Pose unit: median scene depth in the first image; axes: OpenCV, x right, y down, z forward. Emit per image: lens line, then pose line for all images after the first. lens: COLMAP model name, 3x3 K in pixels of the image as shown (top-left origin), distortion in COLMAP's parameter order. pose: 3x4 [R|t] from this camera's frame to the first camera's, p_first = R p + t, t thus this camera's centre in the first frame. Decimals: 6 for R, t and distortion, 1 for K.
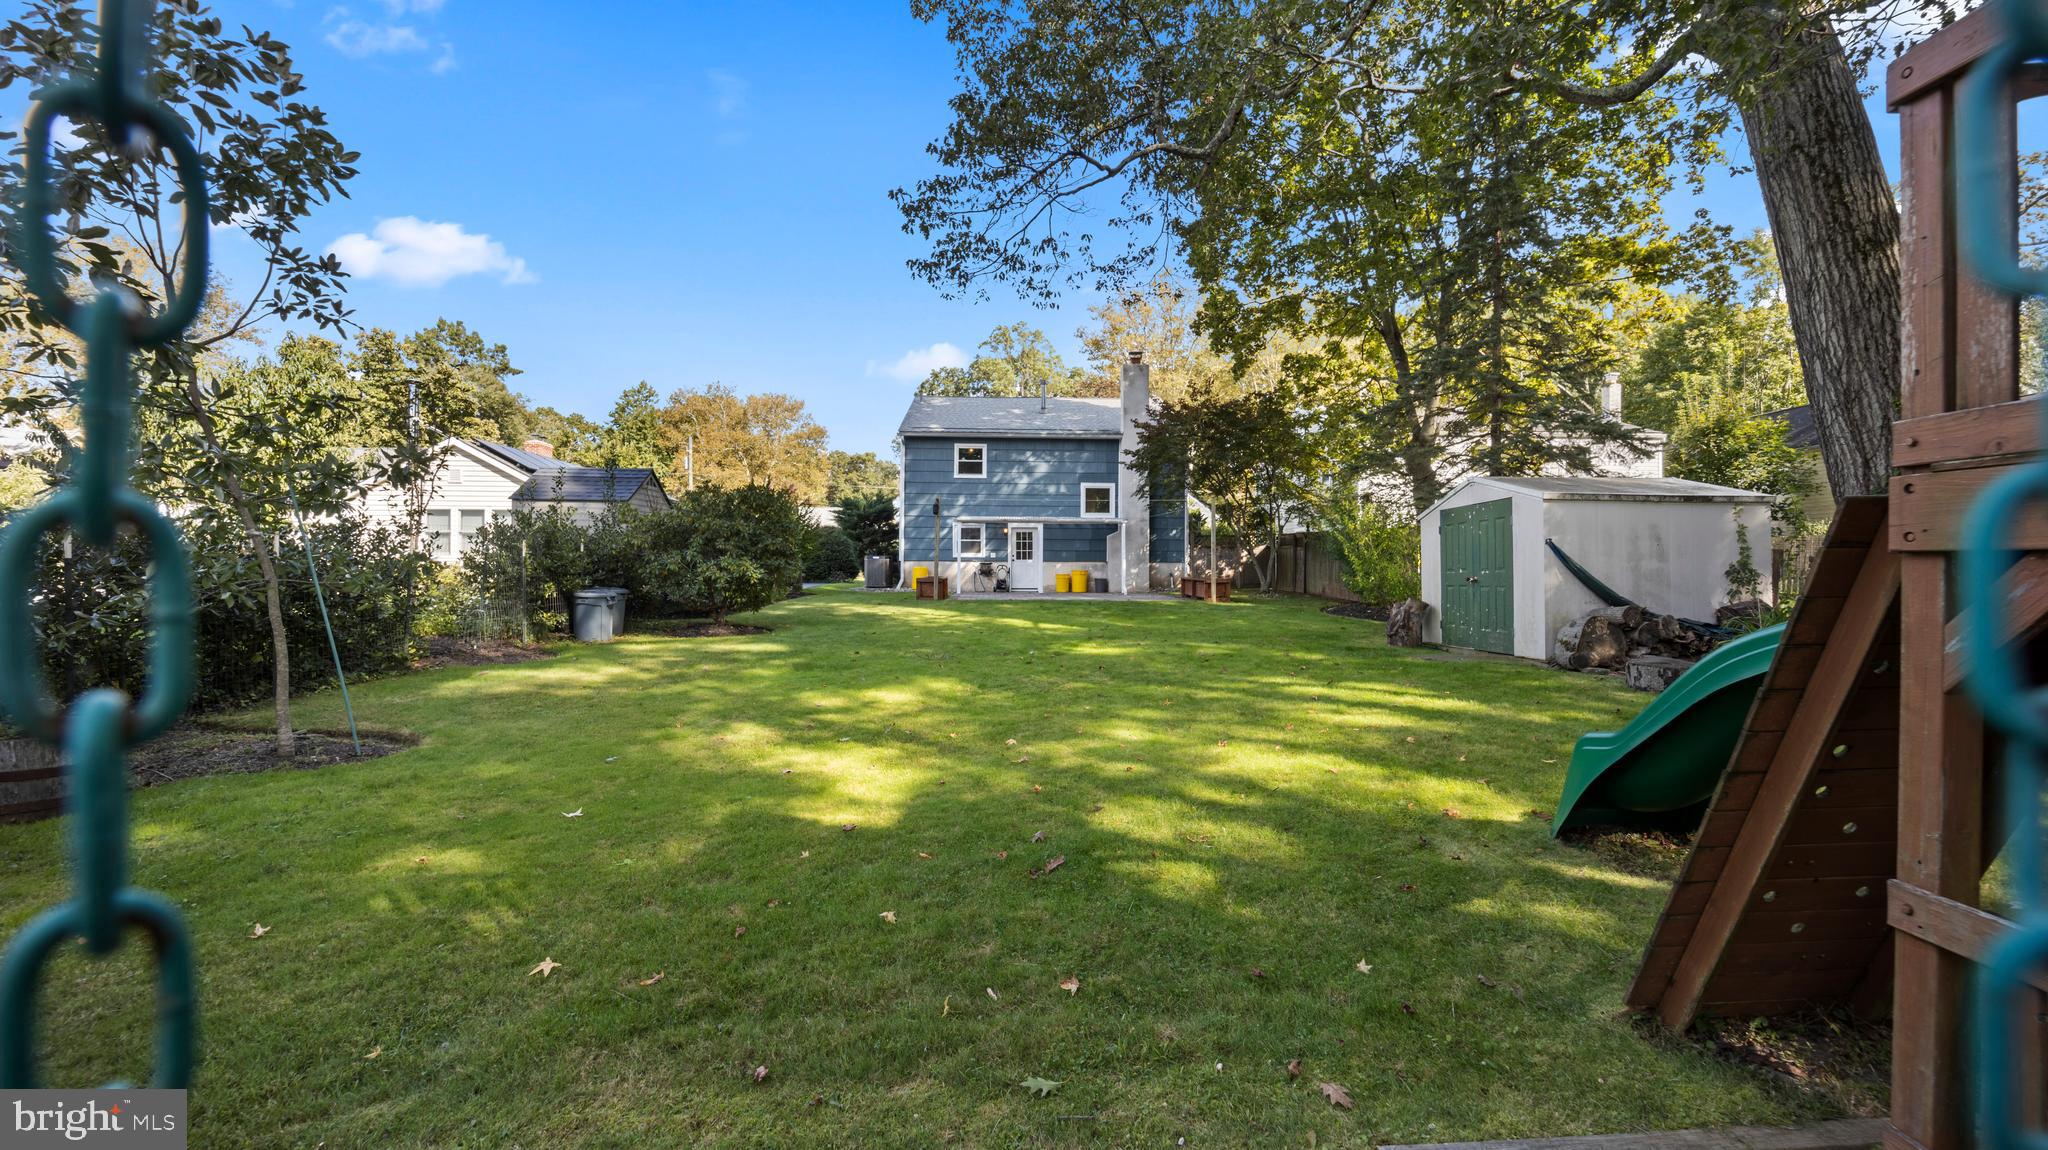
lens RADIAL K [[832.6, 0, 1021.9], [0, 832.6, 574.3], [0, 0, 1]] dist [-0.028713, 0.001743]
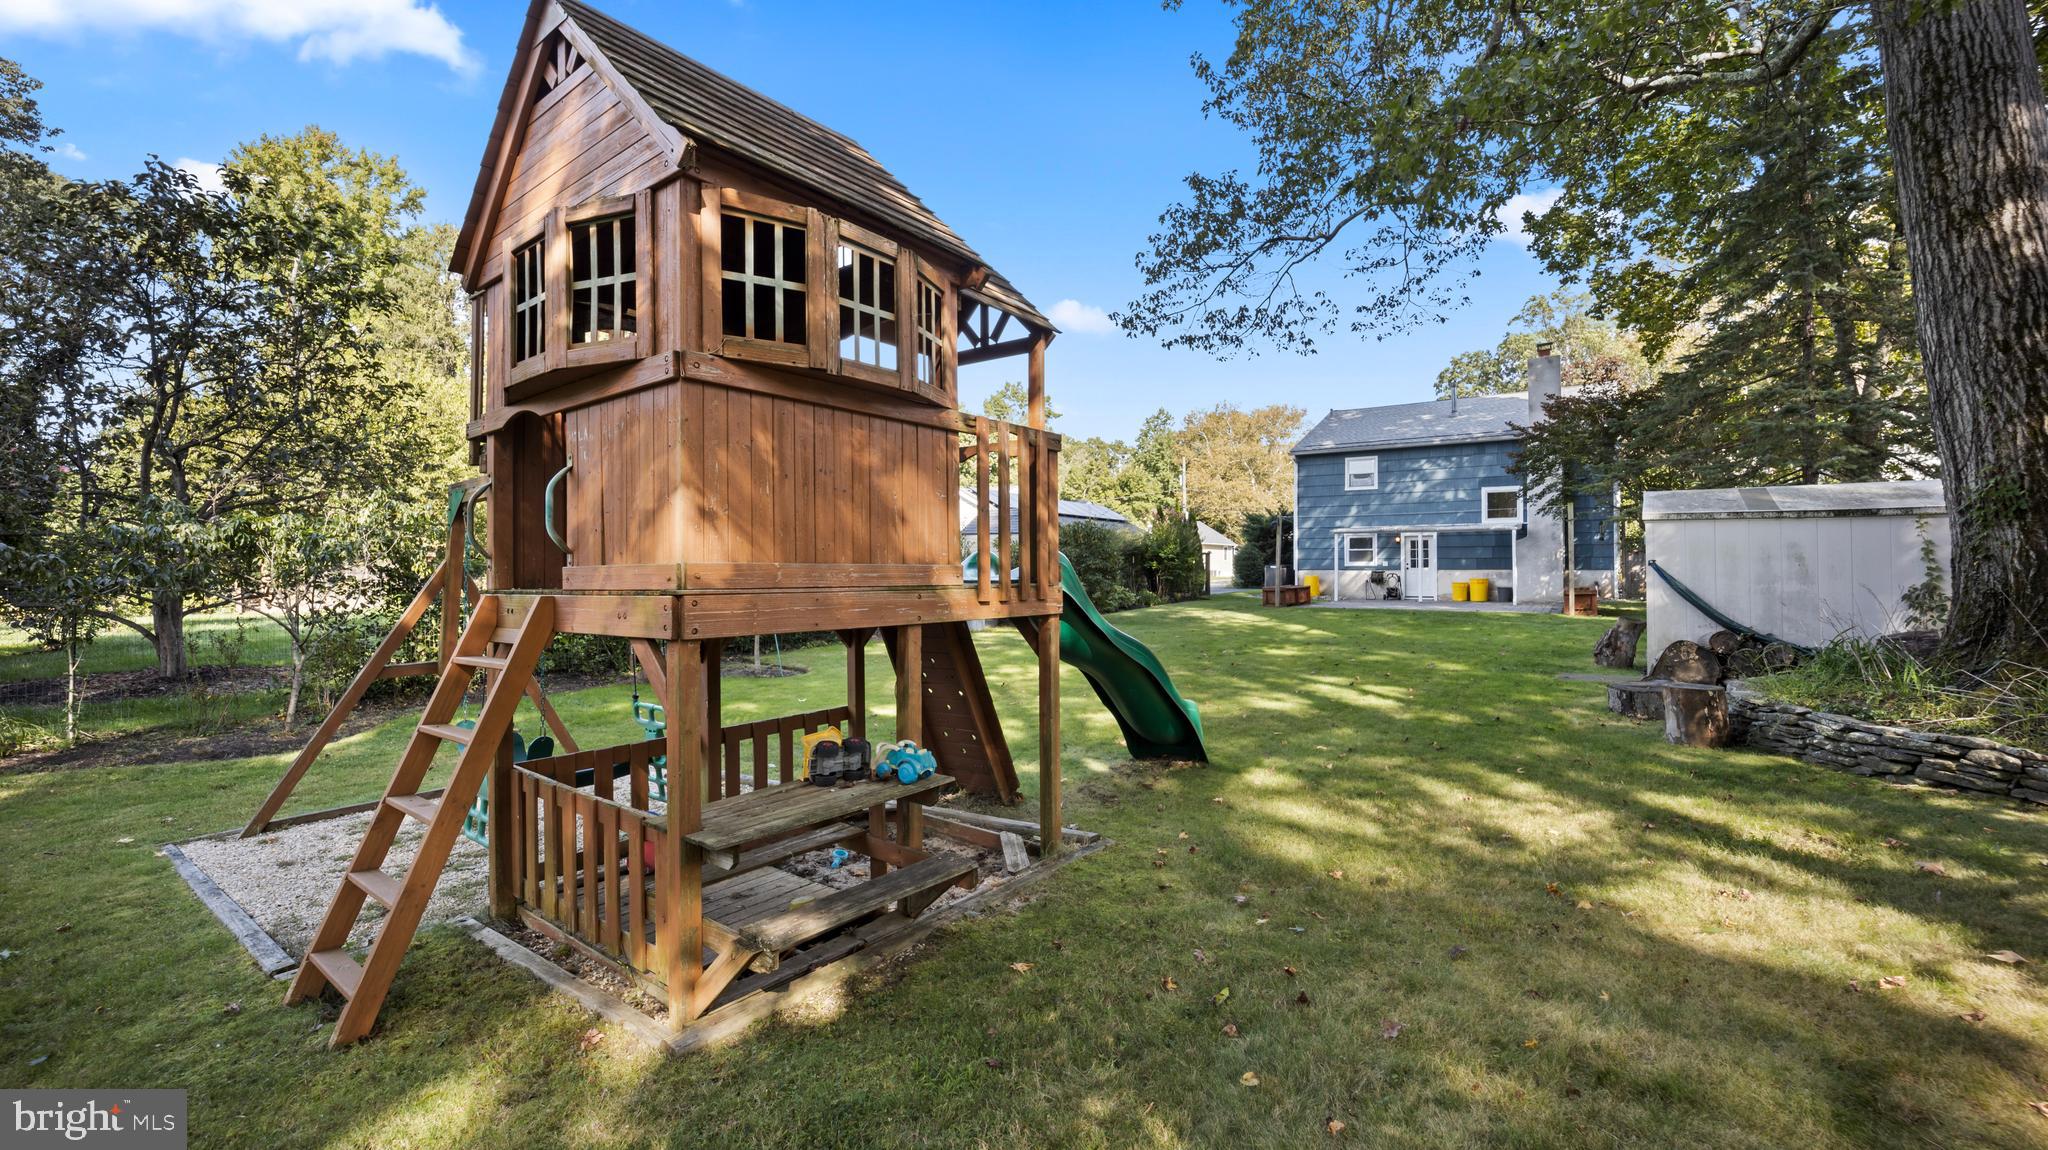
lens RADIAL K [[832.6, 0, 1024.6], [0, 832.6, 566.0], [0, 0, 1]] dist [-0.028713, 0.001743]
pose [[0.803707, -0.008070, -0.594970, 0.222493], [0.001336, 0.999930, -0.011759, -0.009144], [0.595024, 0.008656, 0.803662, -0.083303]]
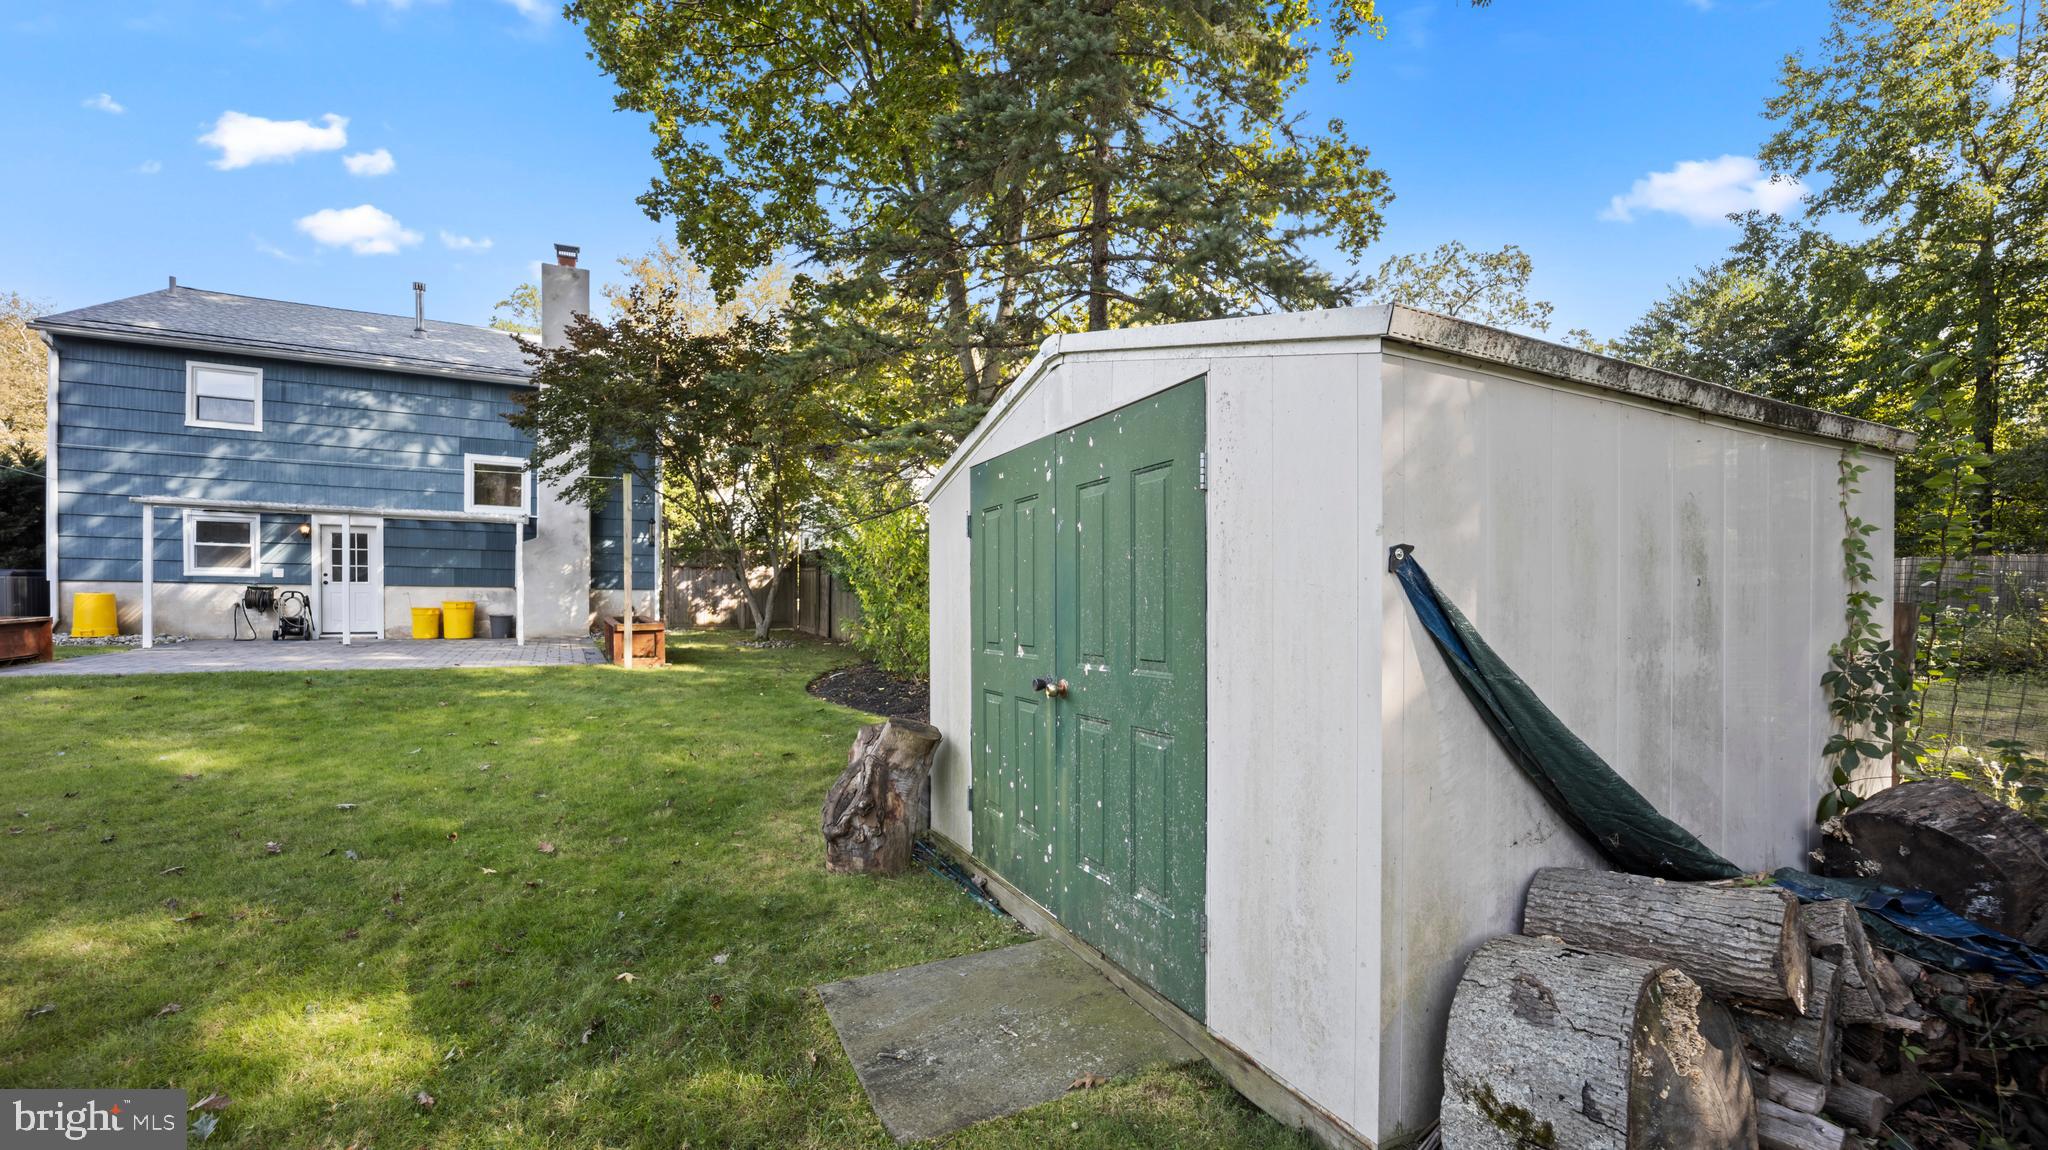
lens RADIAL K [[832.6, 0, 1017.9], [0, 832.6, 616.7], [0, 0, 1]] dist [-0.028713, 0.001743]
pose [[0.893714, -0.002834, 0.448628, 0.167455], [-0.008242, 0.999708, 0.022734, -0.010712], [-0.448562, -0.024015, 0.893429, 0.309700]]
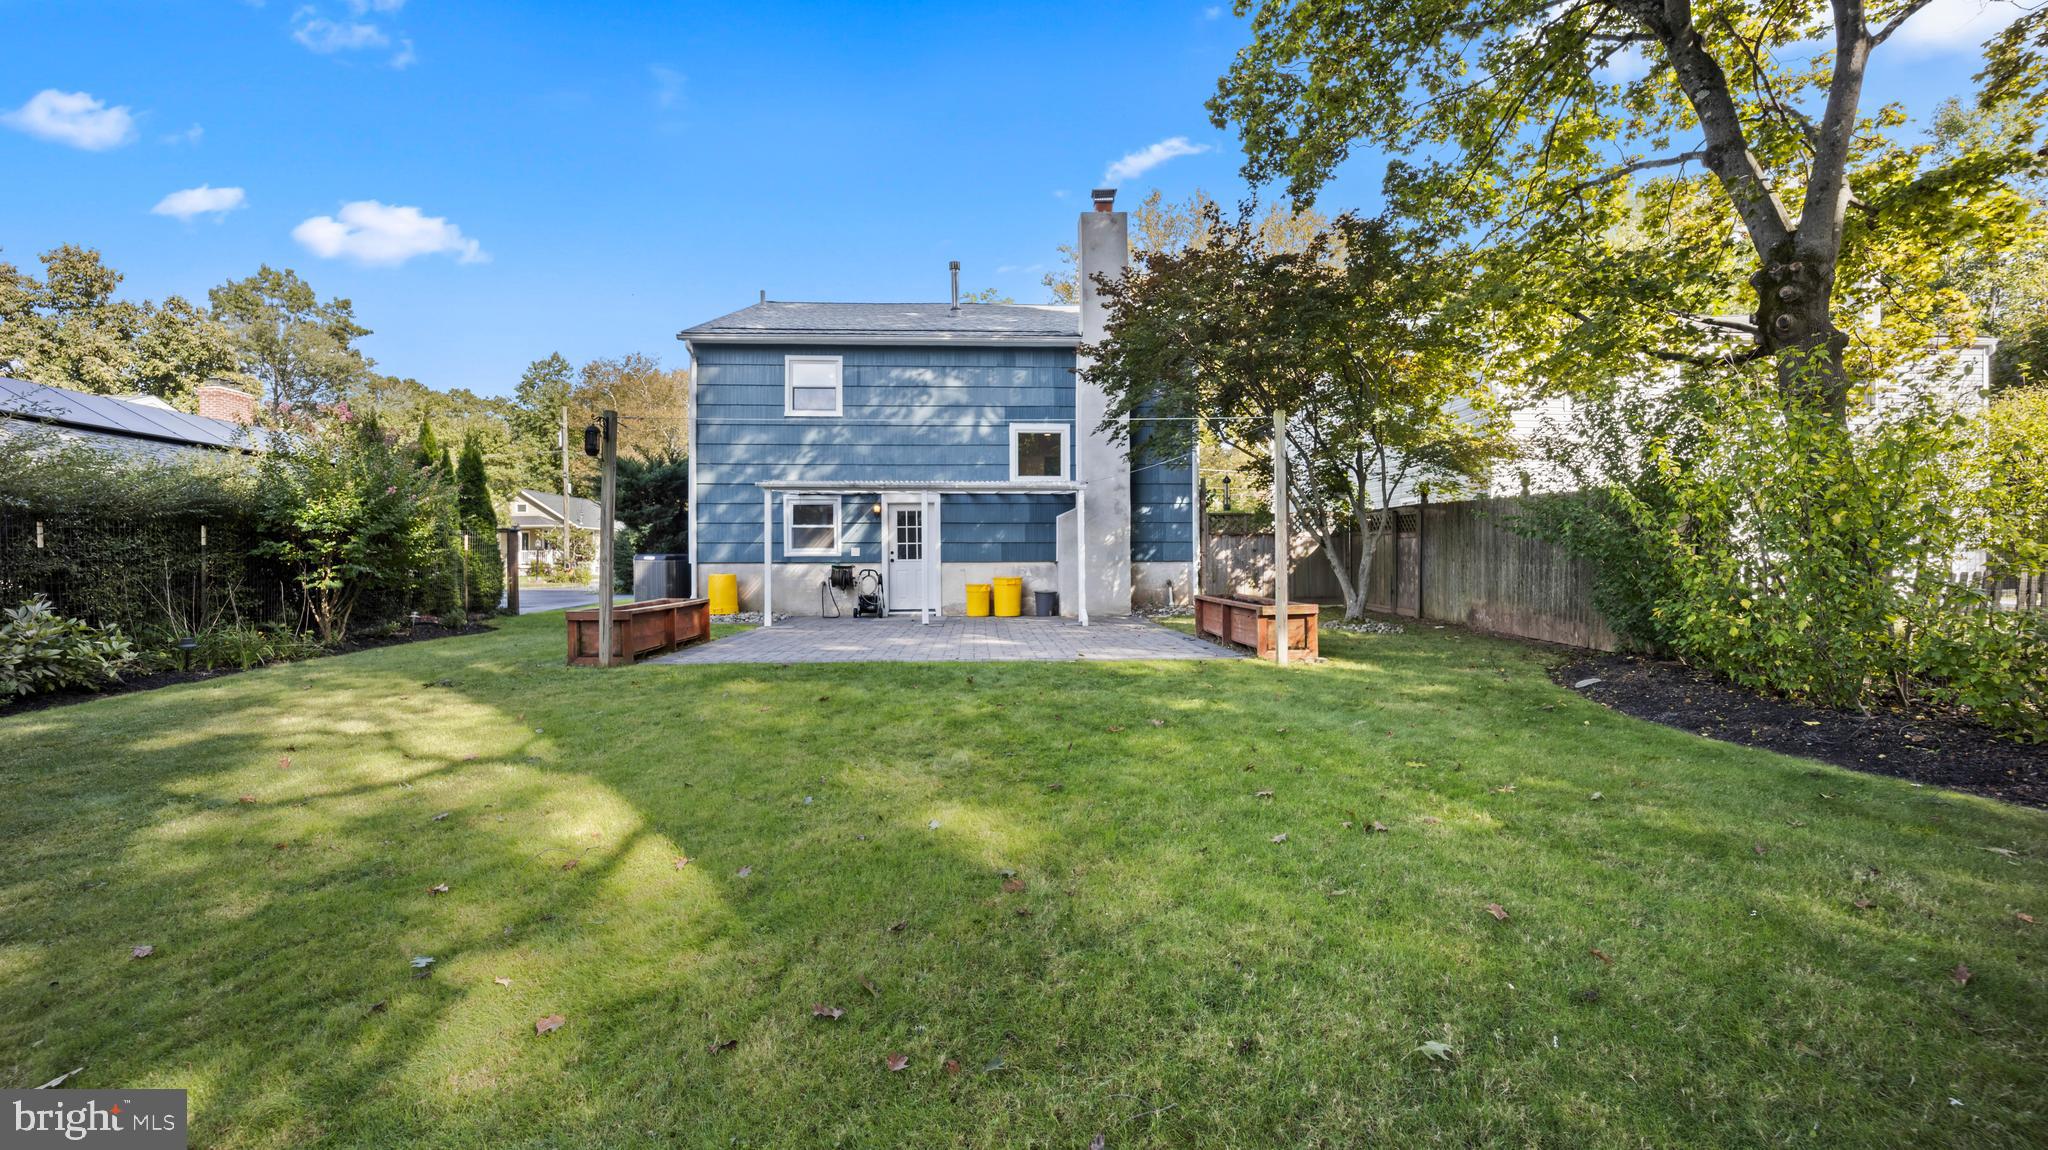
lens RADIAL K [[832.6, 0, 1013.6], [0, 832.6, 563.5], [0, 0, 1]] dist [-0.028713, 0.001743]
pose [[0.999953, -0.009460, 0.002005, 0.074517], [0.009469, 0.999945, -0.004440, -0.012002], [-0.001963, 0.004459, 0.999988, 0.451198]]
